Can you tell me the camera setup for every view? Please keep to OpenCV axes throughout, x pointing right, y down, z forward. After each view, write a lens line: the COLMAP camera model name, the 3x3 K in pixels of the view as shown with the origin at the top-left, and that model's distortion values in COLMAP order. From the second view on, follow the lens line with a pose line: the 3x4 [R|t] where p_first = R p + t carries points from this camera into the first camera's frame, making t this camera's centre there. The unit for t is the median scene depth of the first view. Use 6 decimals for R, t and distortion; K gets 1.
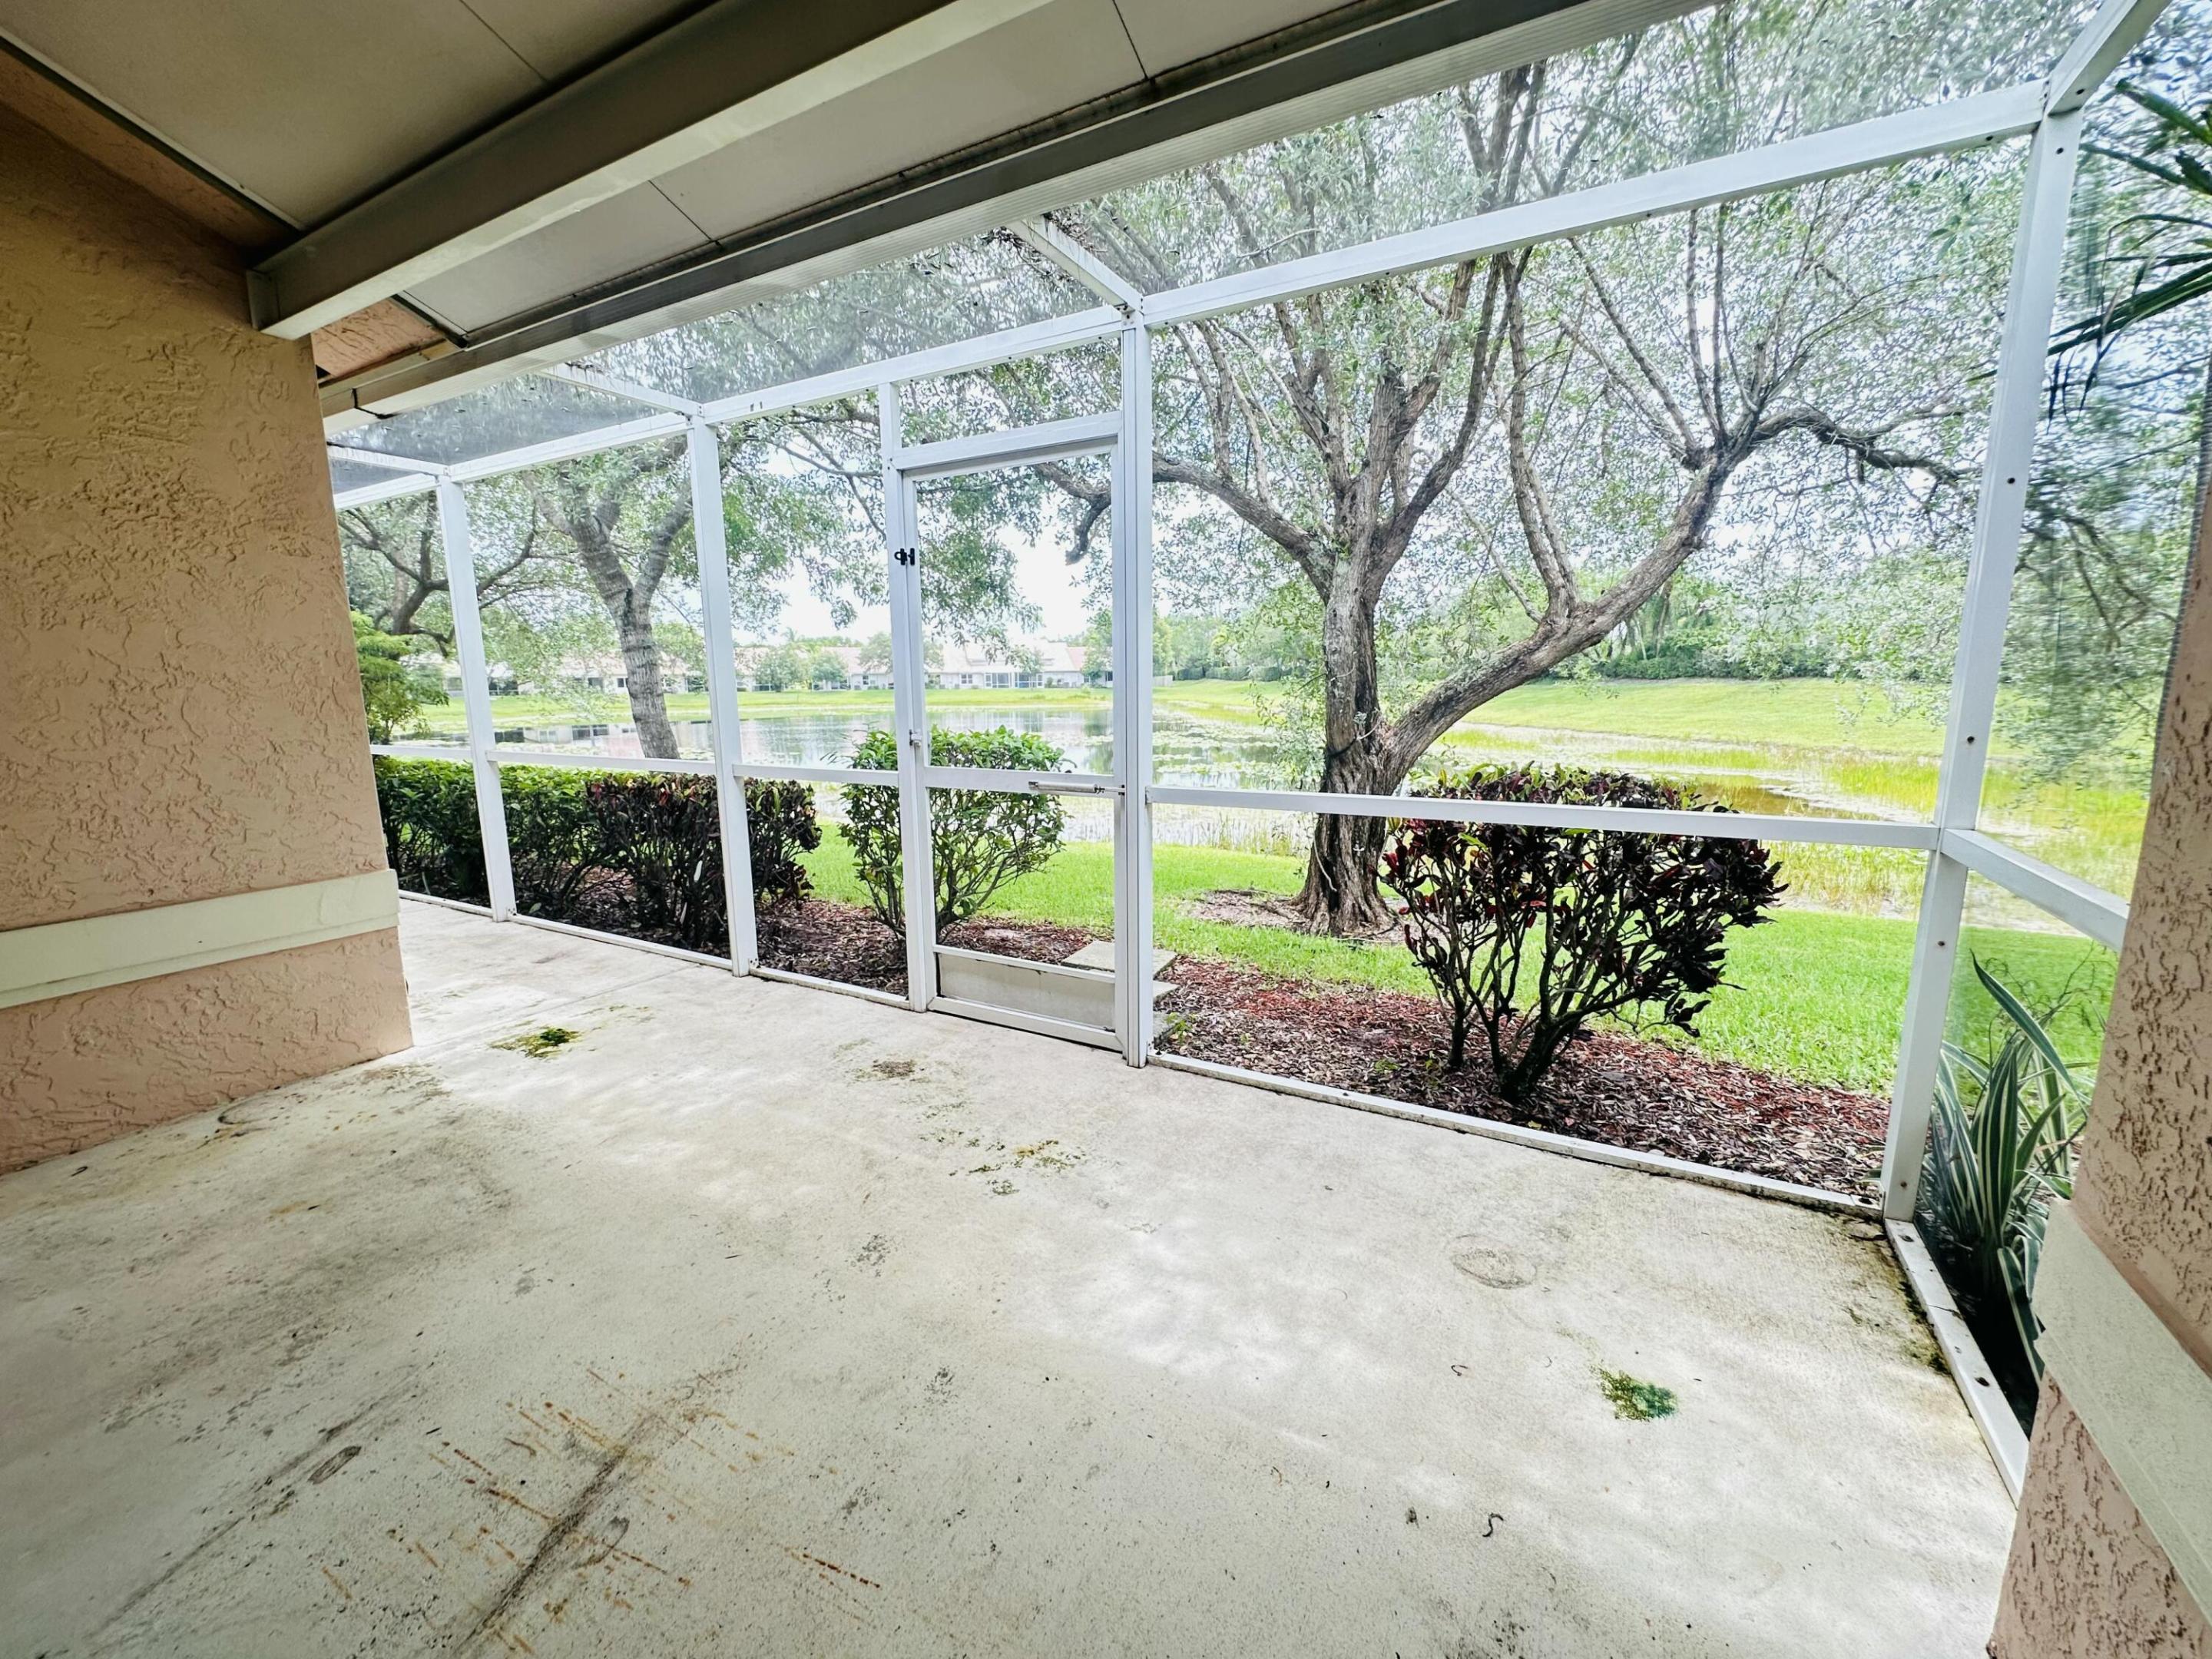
lens RADIAL K [[891.1, 0, 1100.7], [0, 891.1, 829.3], [0, 0, 1]] dist [0.000620, 0.000197]
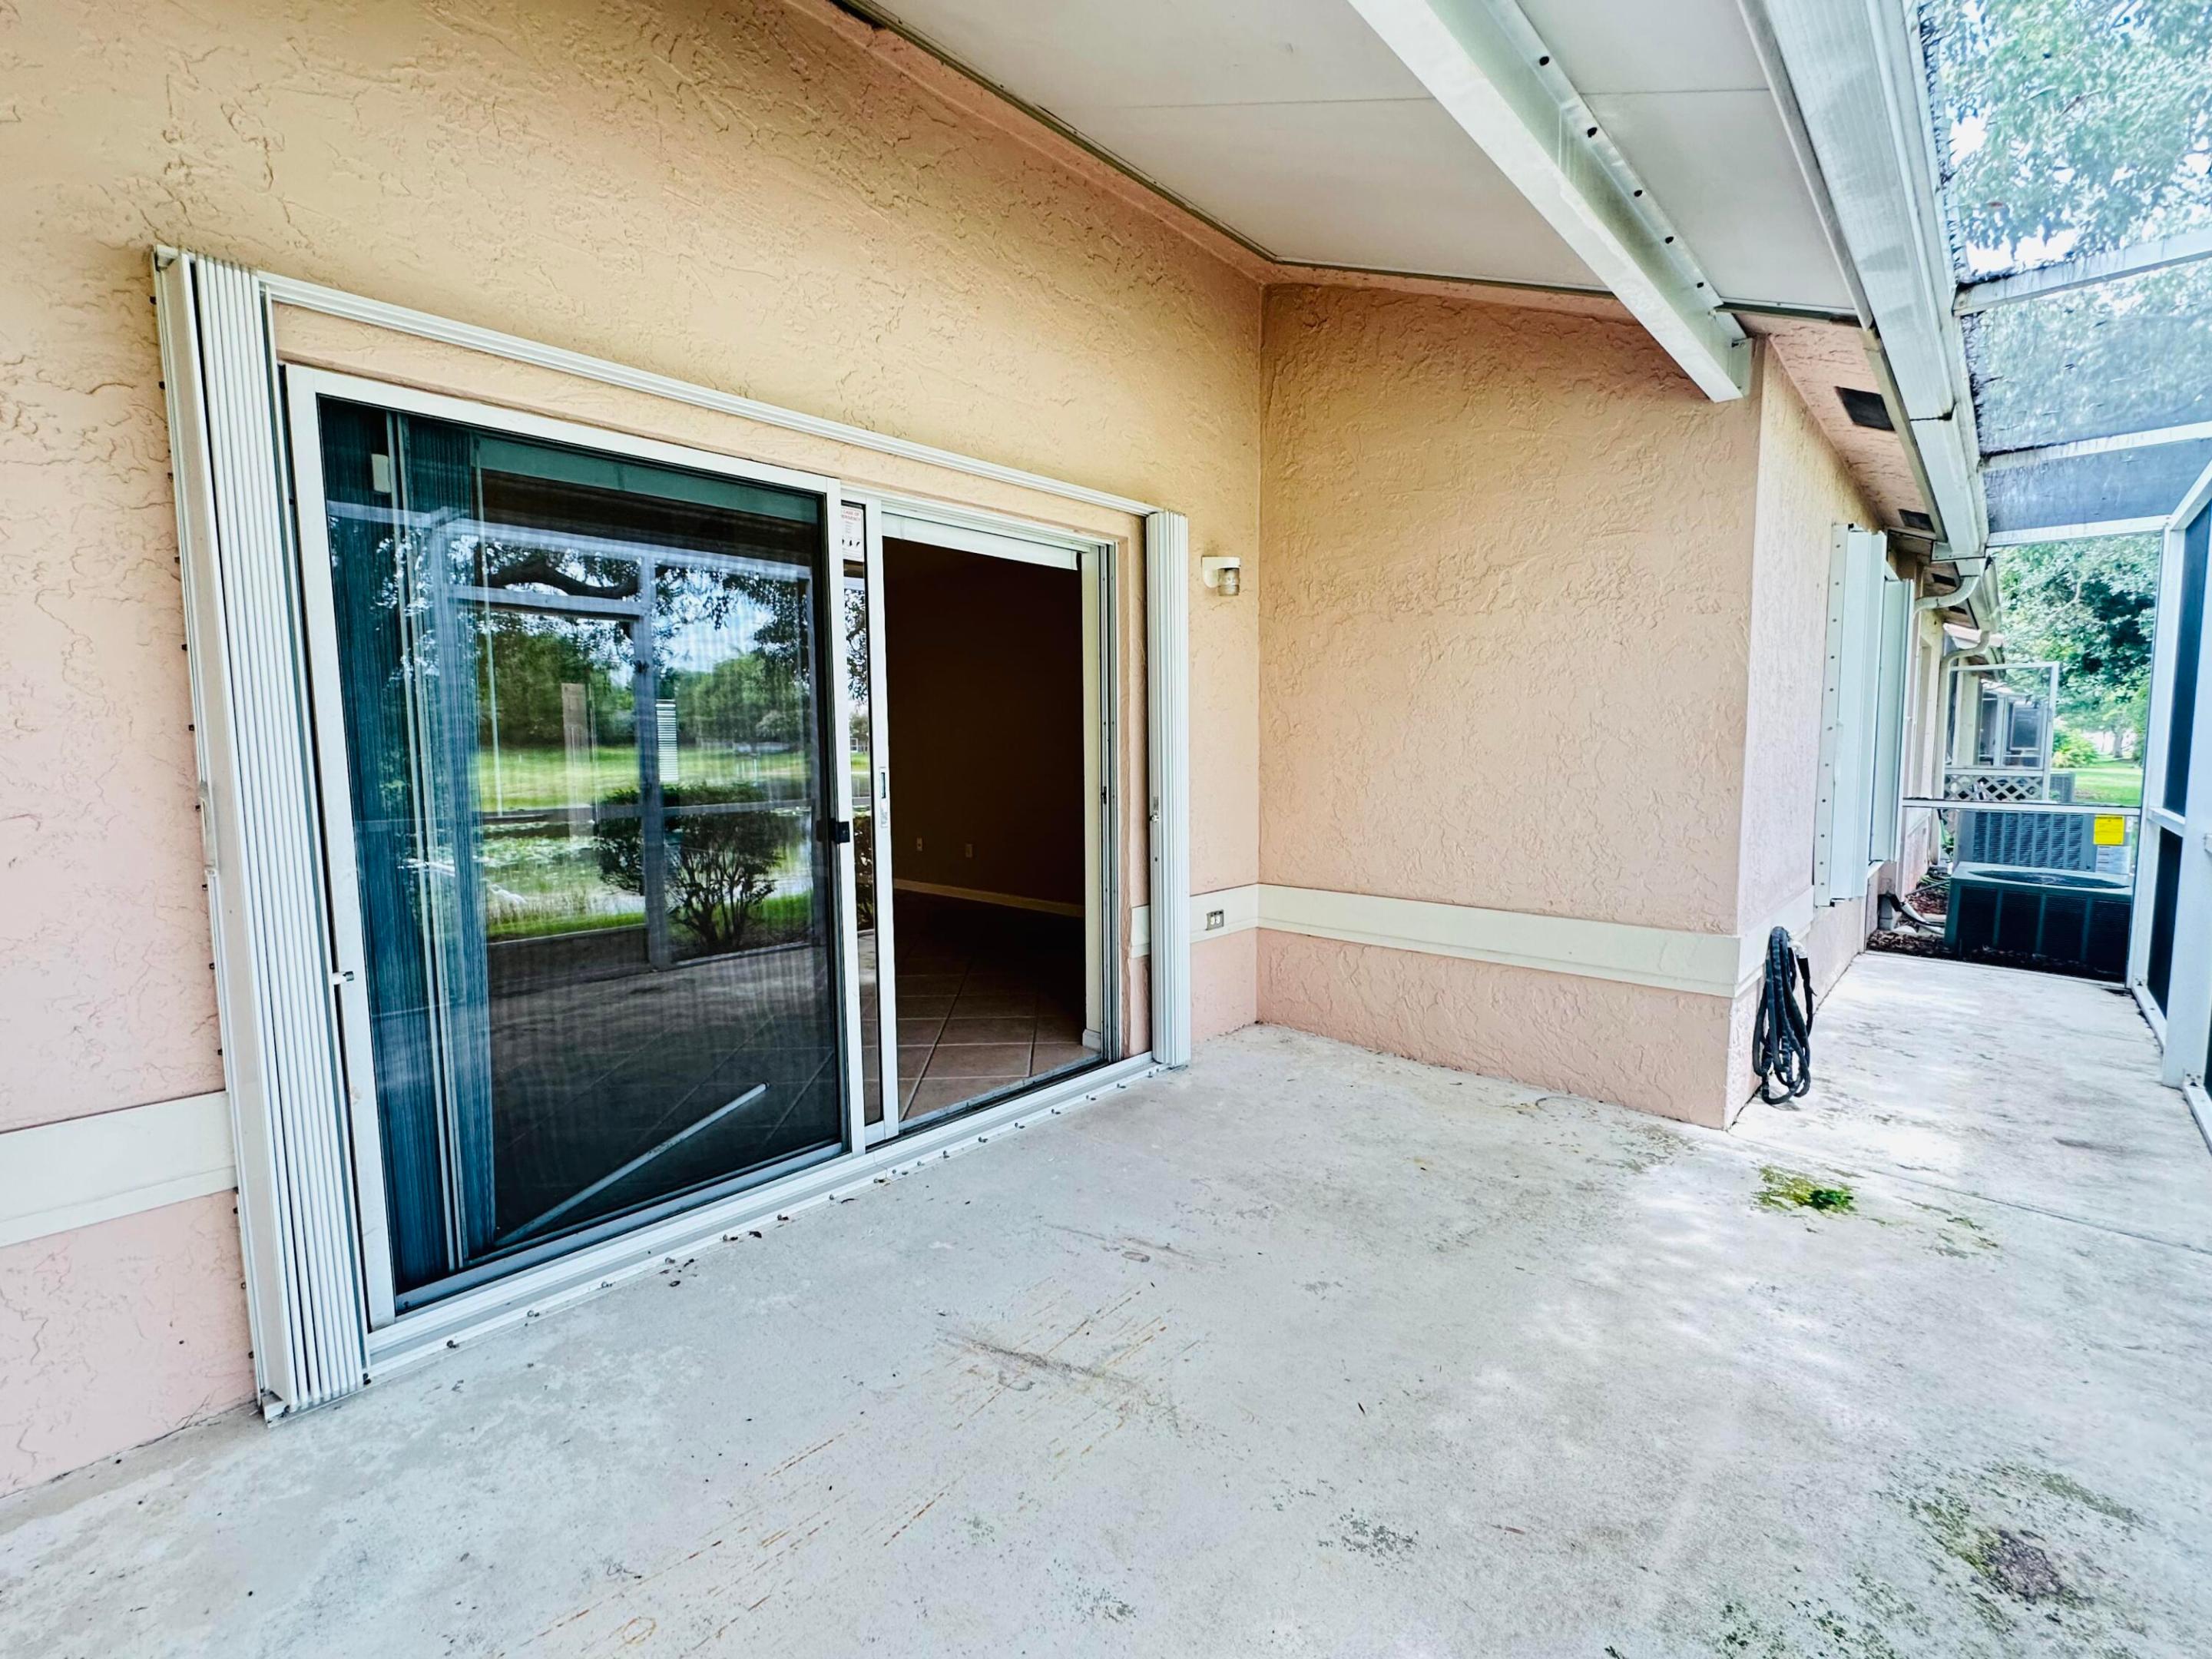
lens RADIAL K [[972.0, 0, 1100.4], [0, 972.0, 828.7], [0, 0, 1]] dist [-0.002623, -0.000483]
pose [[-0.241778, 0.099207, -0.965247, 0.373847], [-0.150131, 0.978956, 0.138221, -0.120334], [0.958647, 0.178332, -0.221797, 0.654119]]
